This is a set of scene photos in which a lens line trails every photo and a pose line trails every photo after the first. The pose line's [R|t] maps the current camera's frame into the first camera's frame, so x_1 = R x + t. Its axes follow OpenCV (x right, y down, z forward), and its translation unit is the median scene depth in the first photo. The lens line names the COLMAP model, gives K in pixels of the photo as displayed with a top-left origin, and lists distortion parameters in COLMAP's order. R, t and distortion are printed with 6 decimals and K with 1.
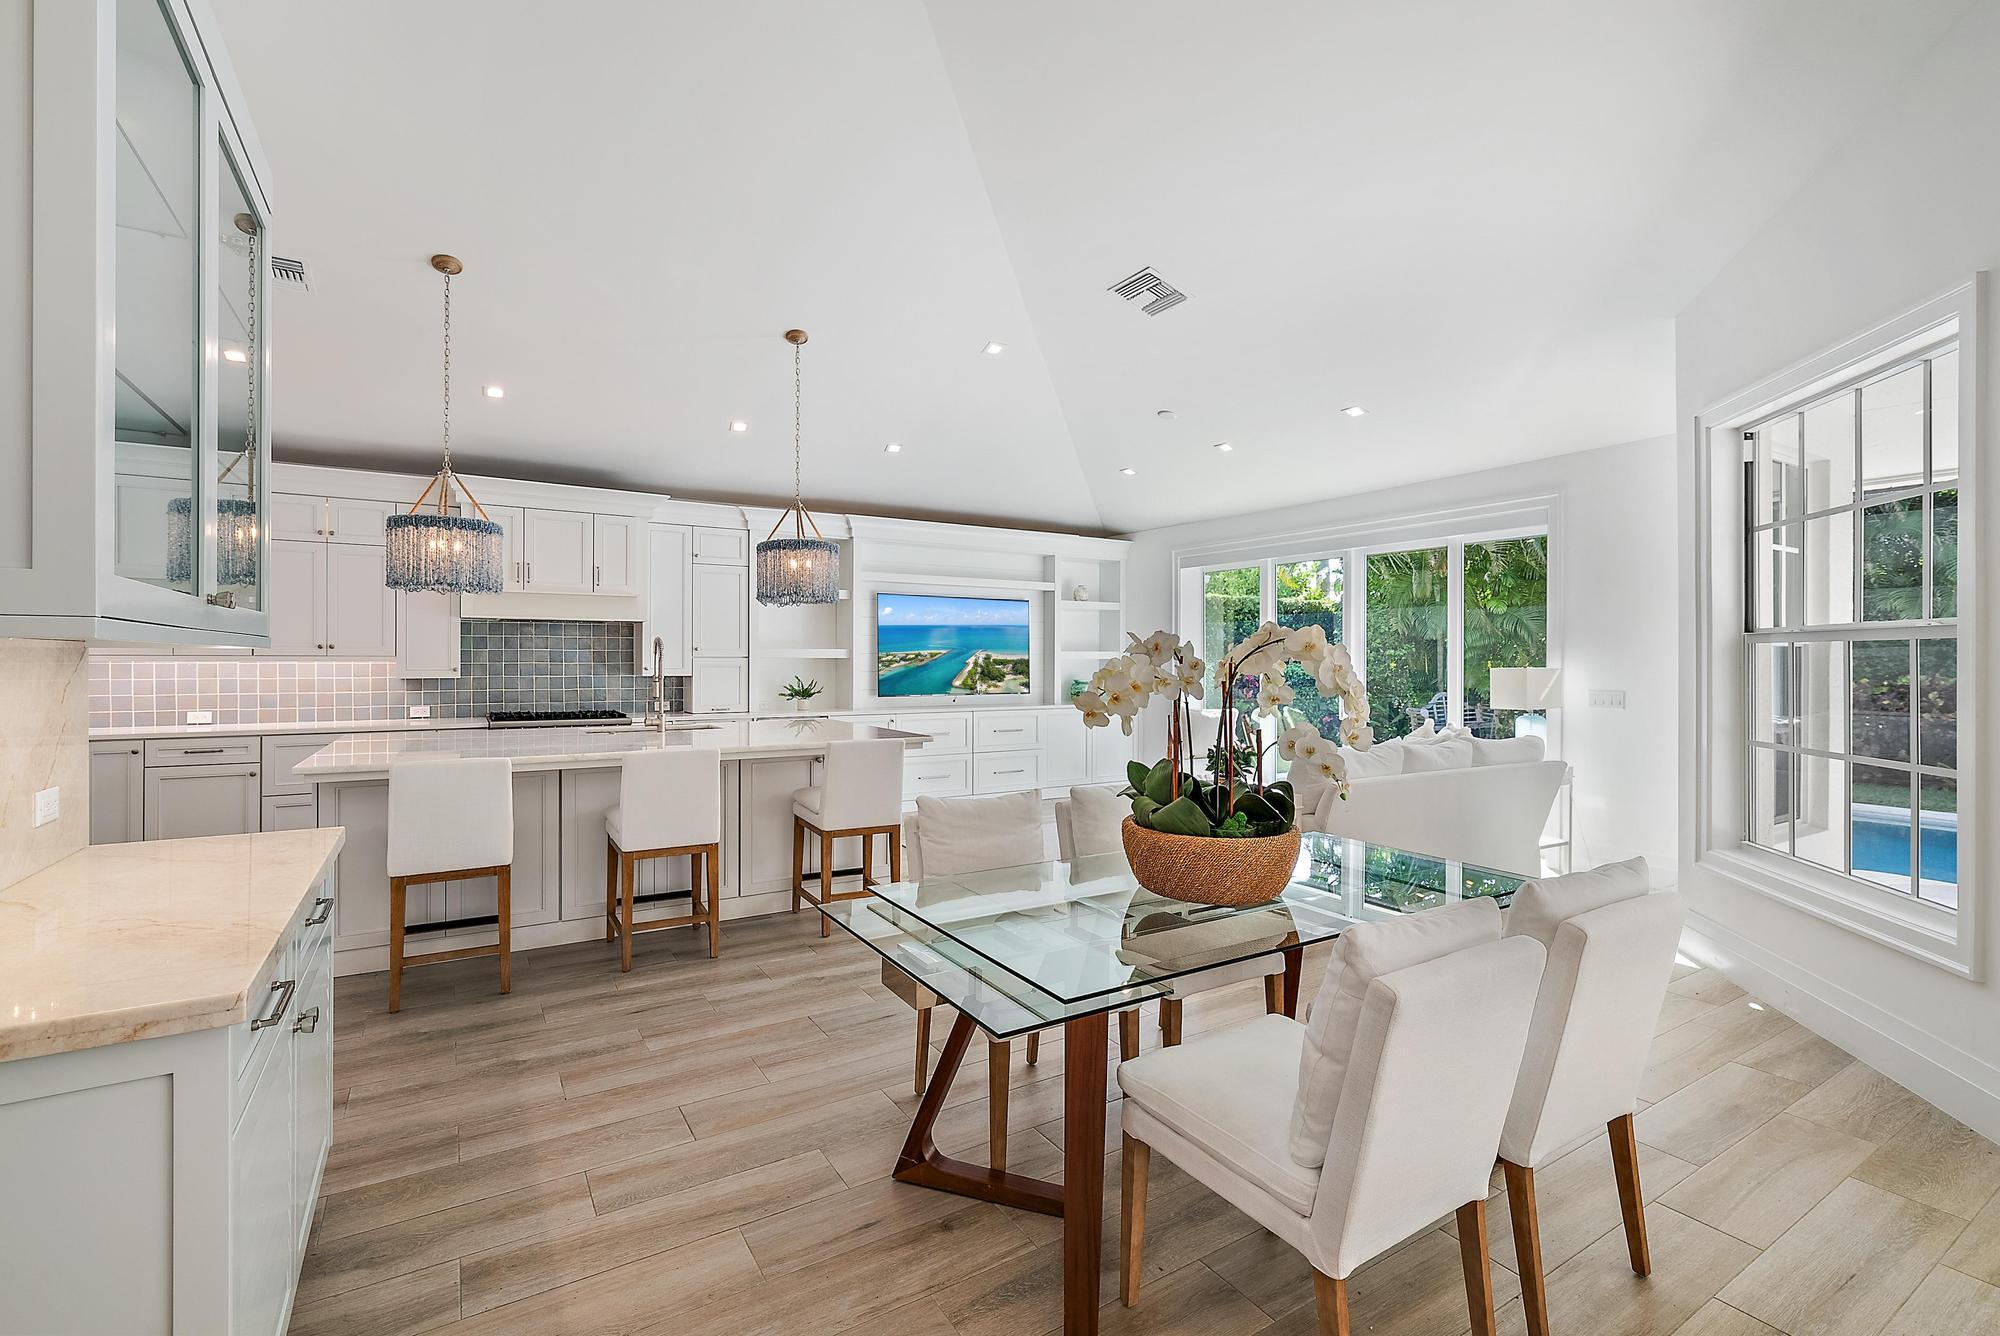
lens RADIAL K [[900.3, 0, 1006.5], [0, 900.3, 653.0], [0, 0, 1]] dist [0.000524, 0.000119]
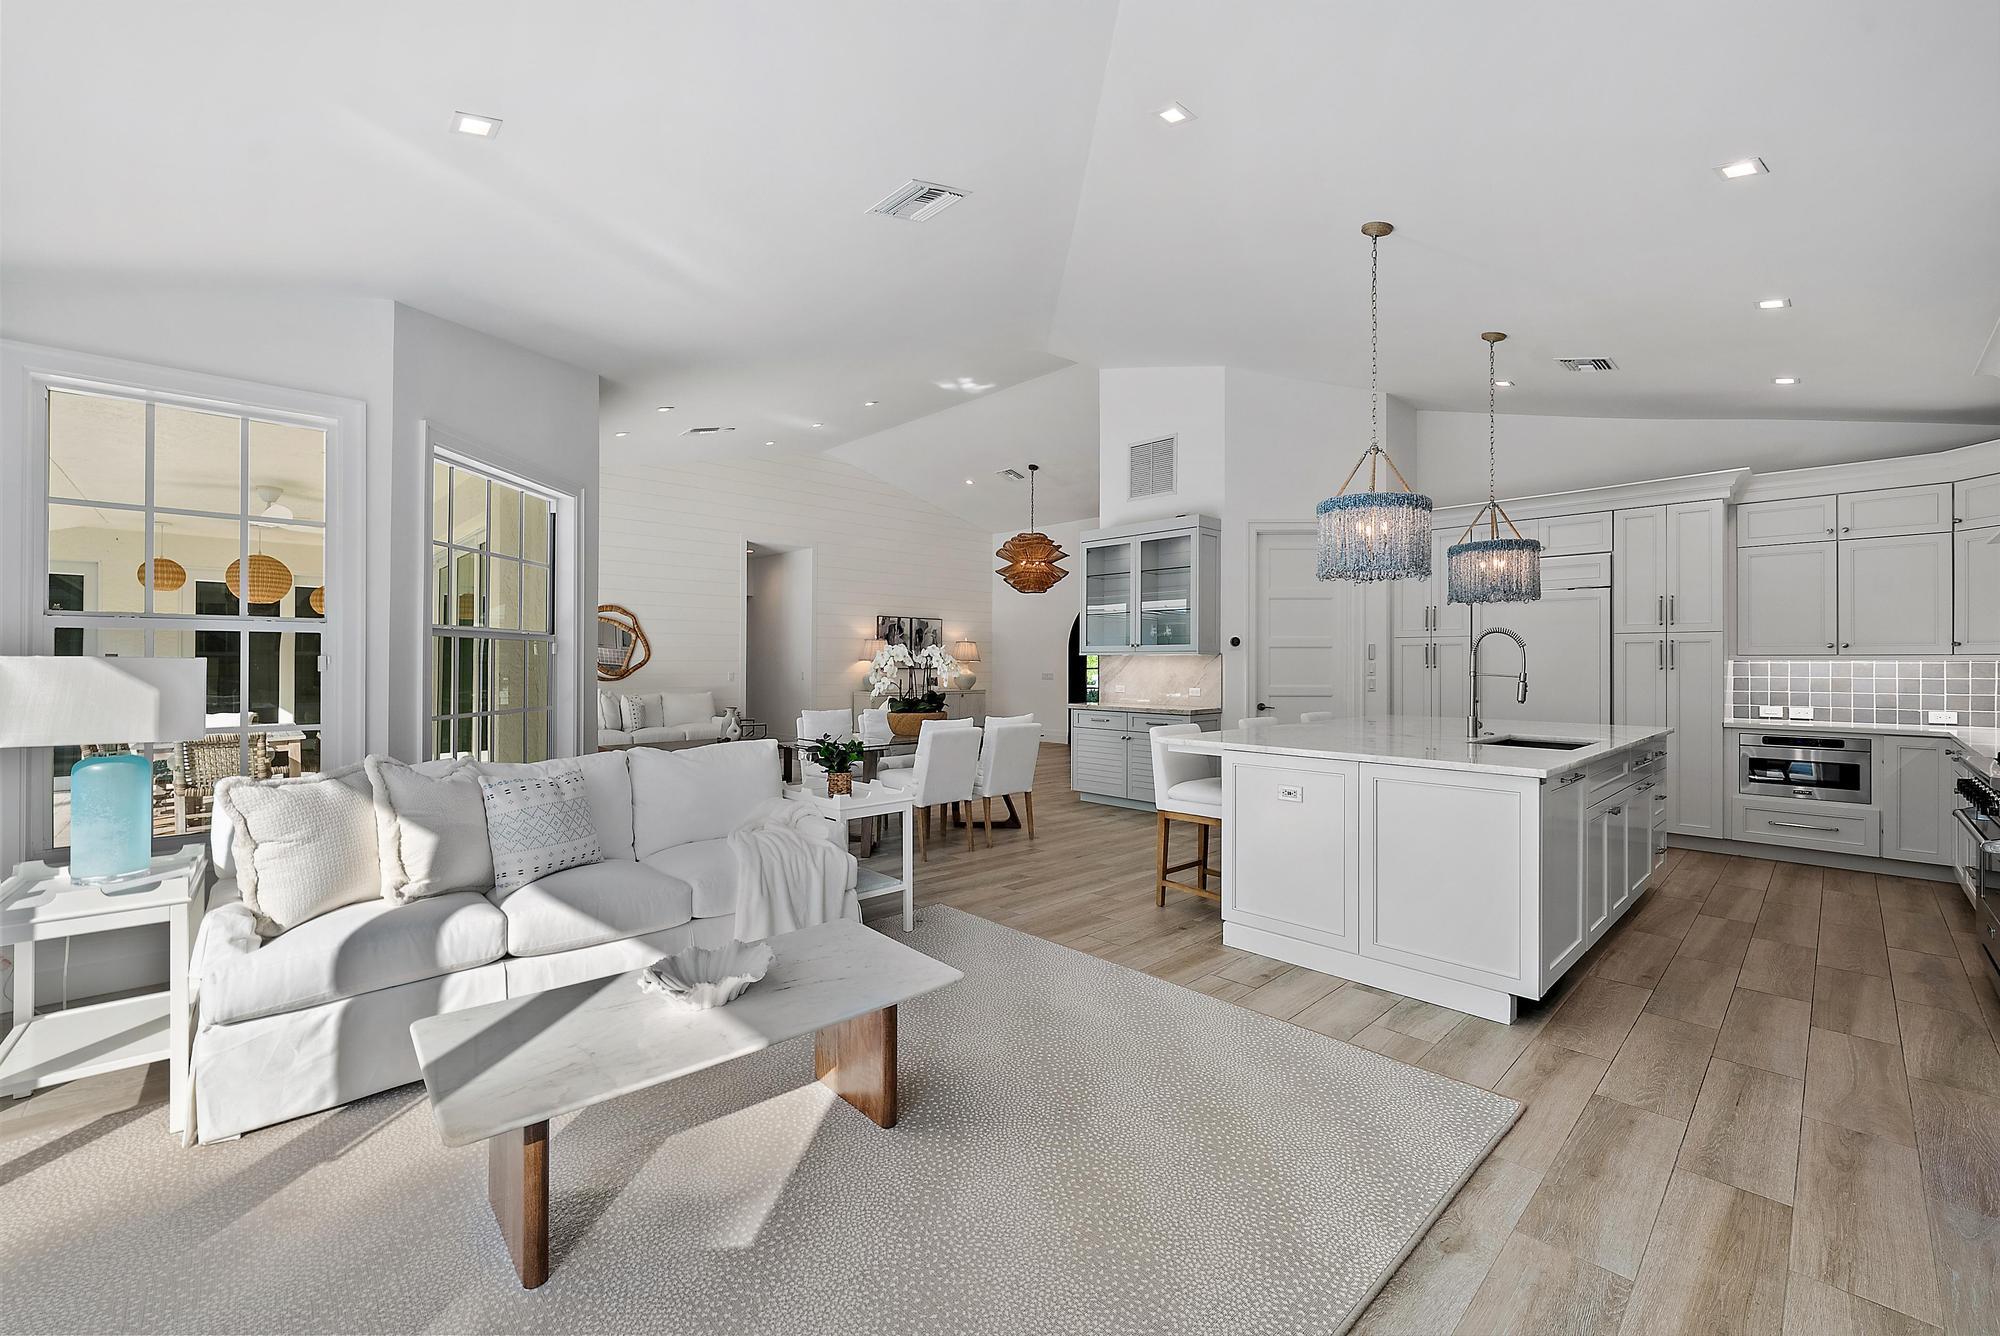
lens RADIAL K [[809.9, 0, 1000.0], [0, 809.9, 668.0], [0, 0, 1]] dist [-0.001018, 0.000017]
pose [[-0.978933, -0.002211, -0.204168, 0.197749], [-0.002665, 0.999995, 0.001952, 0.016328], [0.204162, 0.002455, -0.978934, 1.438510]]
